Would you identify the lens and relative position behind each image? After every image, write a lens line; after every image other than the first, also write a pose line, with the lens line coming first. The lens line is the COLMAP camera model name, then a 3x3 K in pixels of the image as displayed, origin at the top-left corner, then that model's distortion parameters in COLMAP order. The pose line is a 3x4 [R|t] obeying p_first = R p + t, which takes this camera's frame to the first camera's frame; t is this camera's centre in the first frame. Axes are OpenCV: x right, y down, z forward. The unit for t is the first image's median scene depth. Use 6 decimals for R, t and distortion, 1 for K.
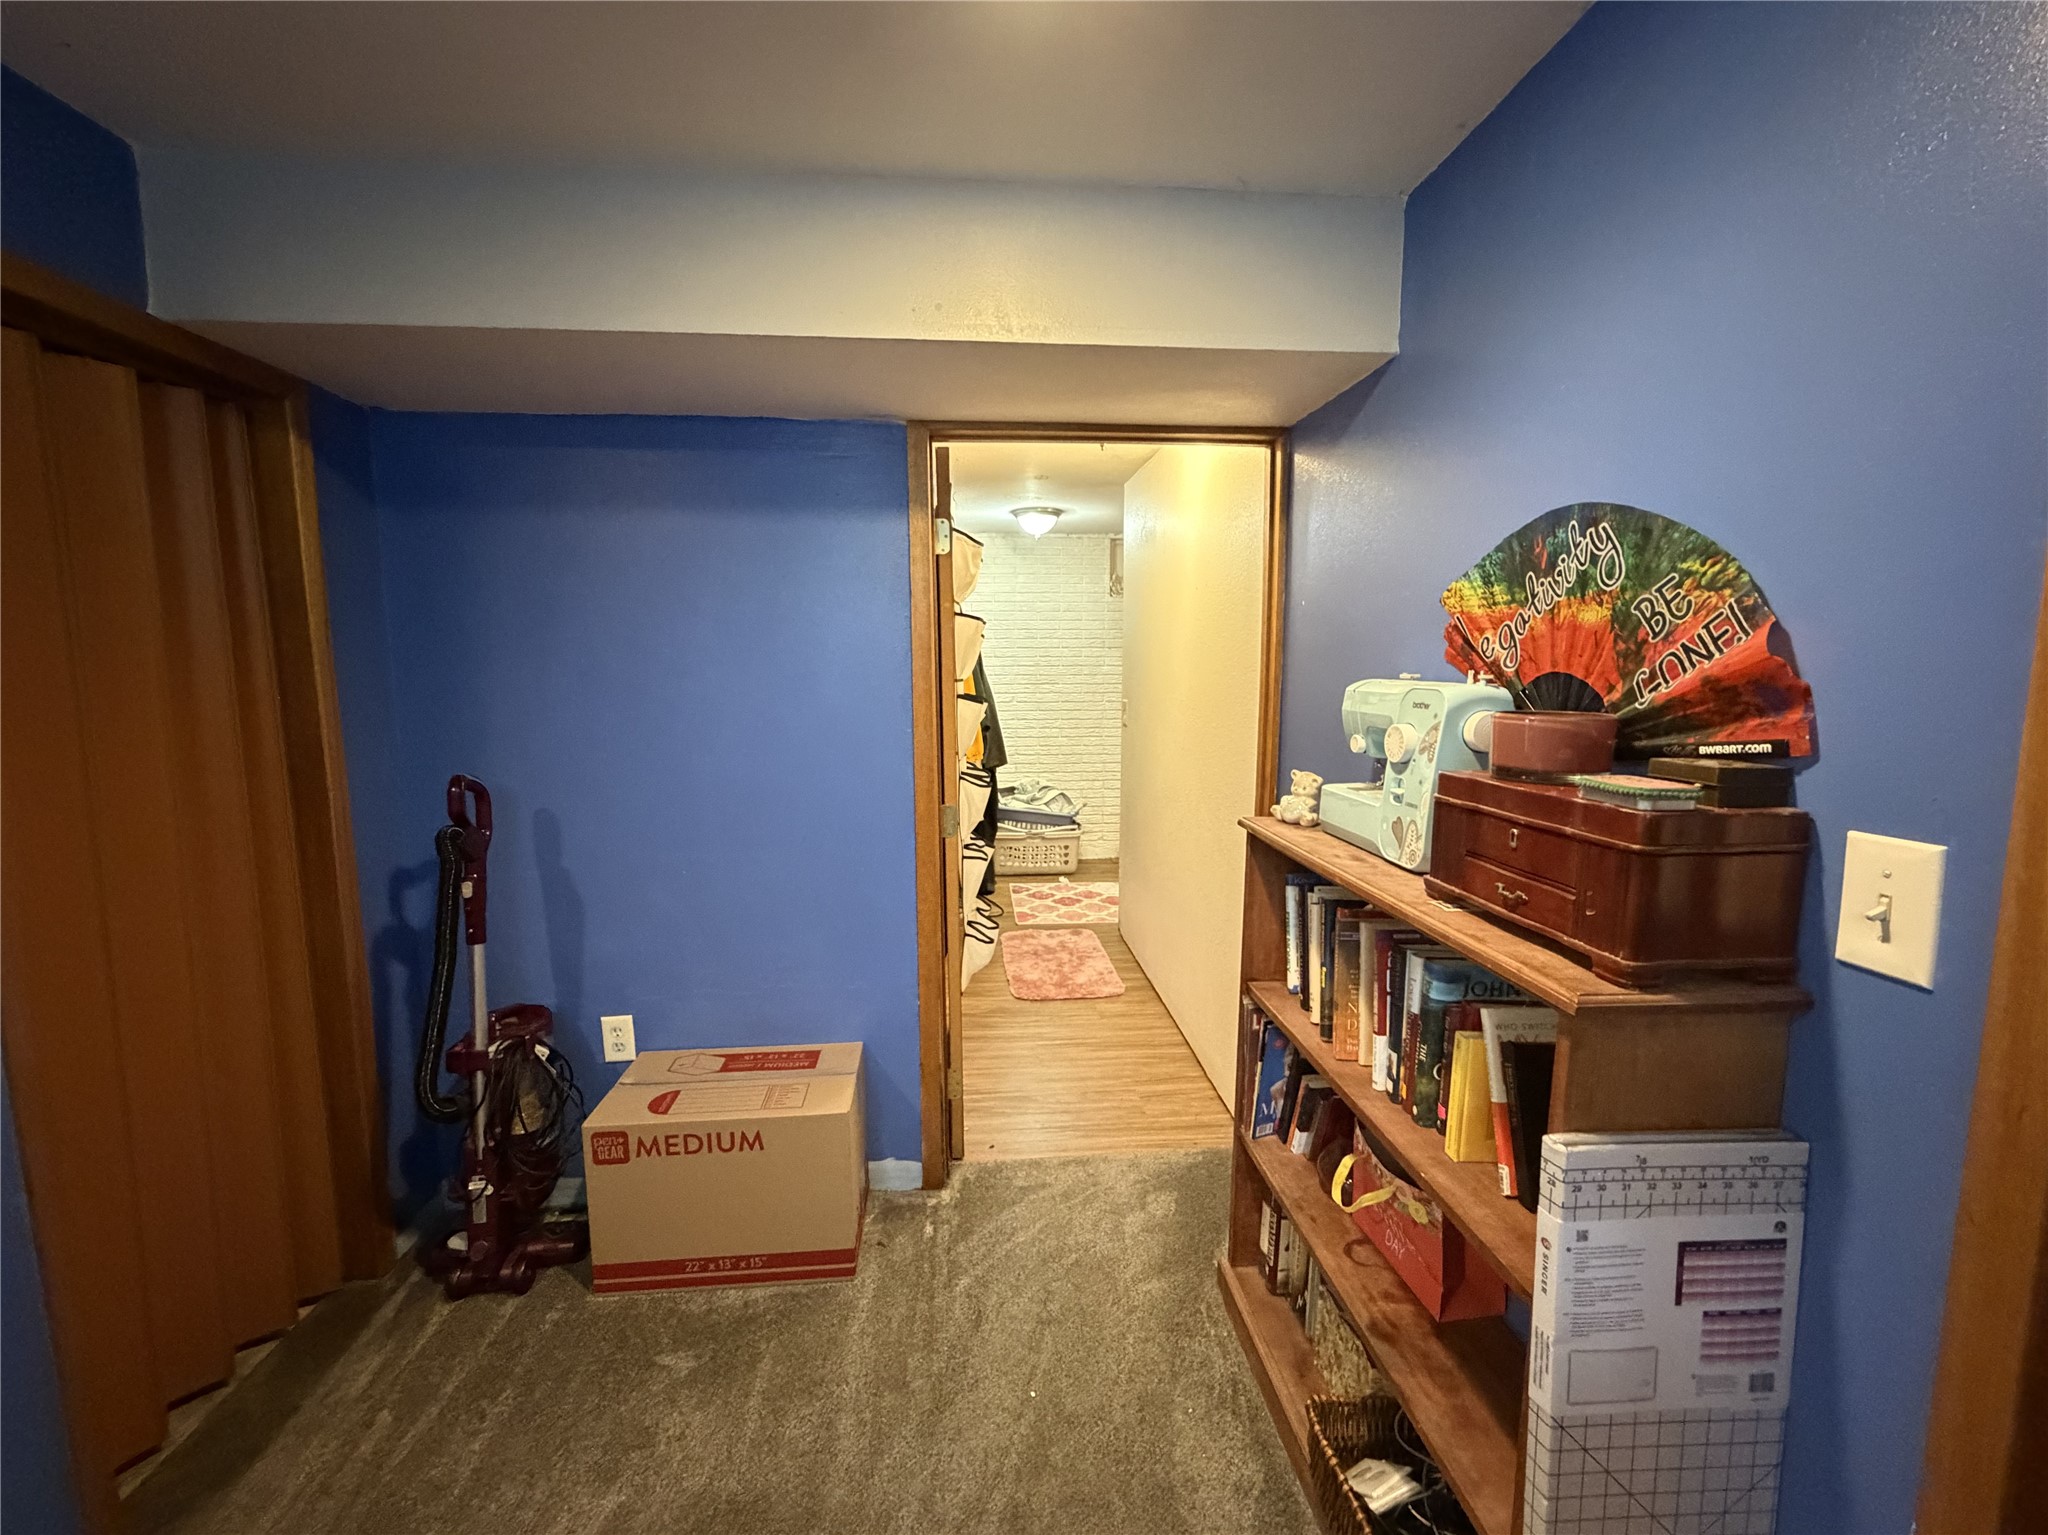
lens RADIAL K [[822.5, 0, 1018.0], [0, 822.5, 770.1], [0, 0, 1]] dist [-0.000165, 0.000415]
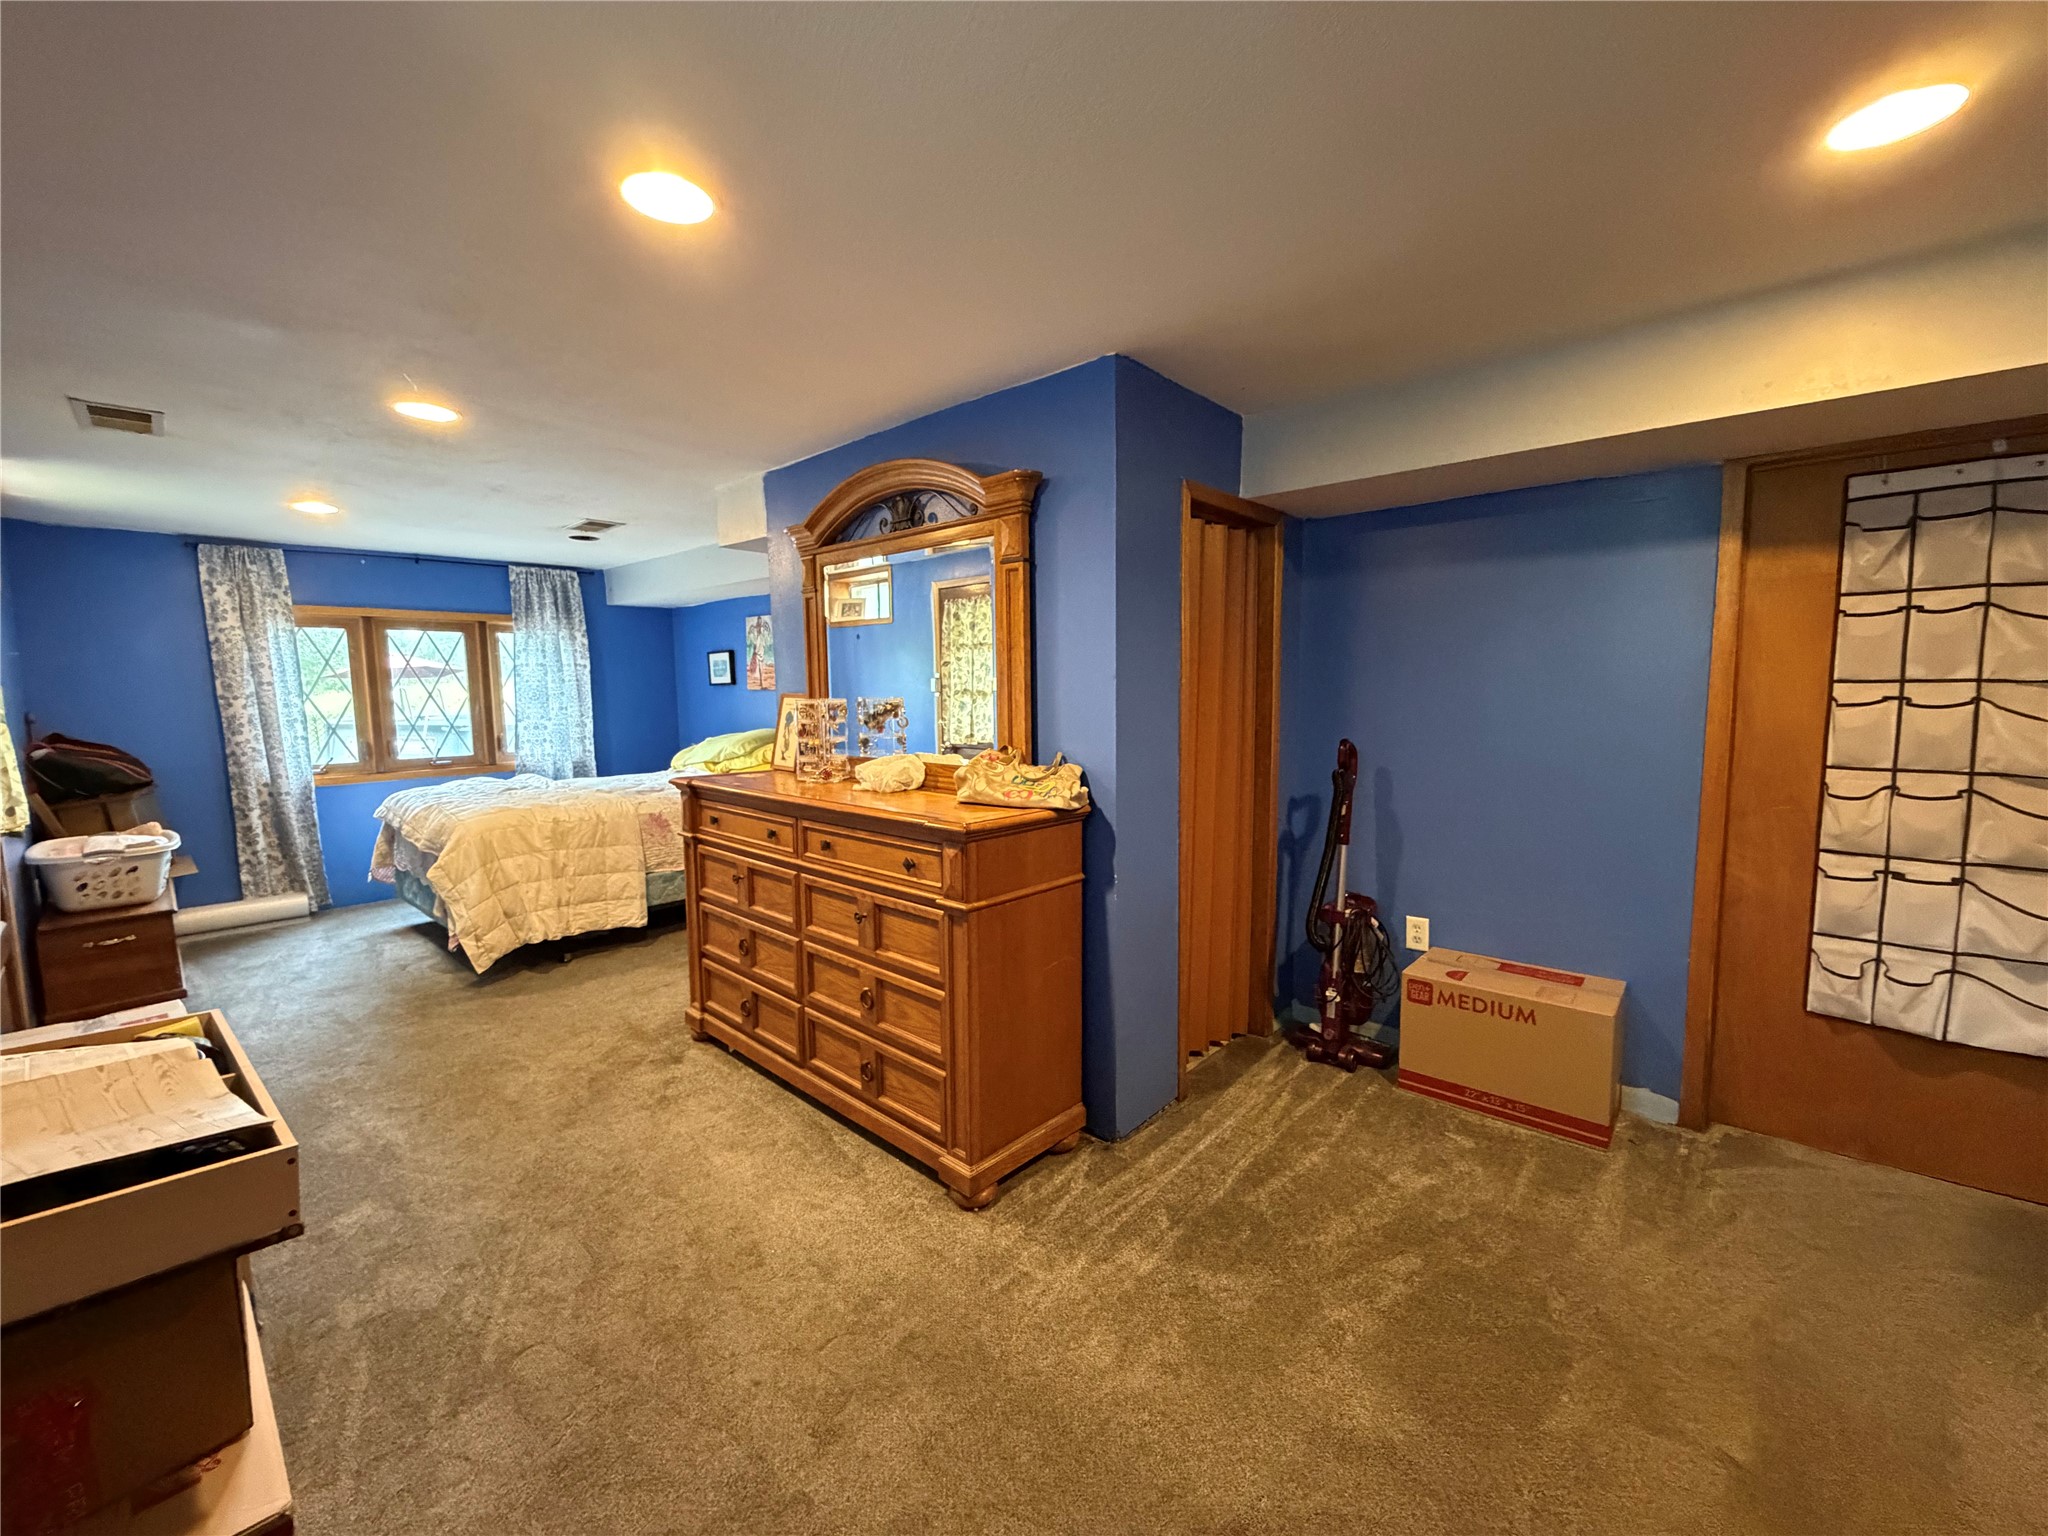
lens RADIAL K [[822.5, 0, 1018.0], [0, 822.5, 770.6], [0, 0, 1]] dist [-0.000165, 0.000415]
pose [[0.690788, 0.067361, -0.719913, 0.048152], [-0.083435, 0.996426, 0.013174, 0.097260], [0.718228, 0.050965, 0.693939, -0.569874]]
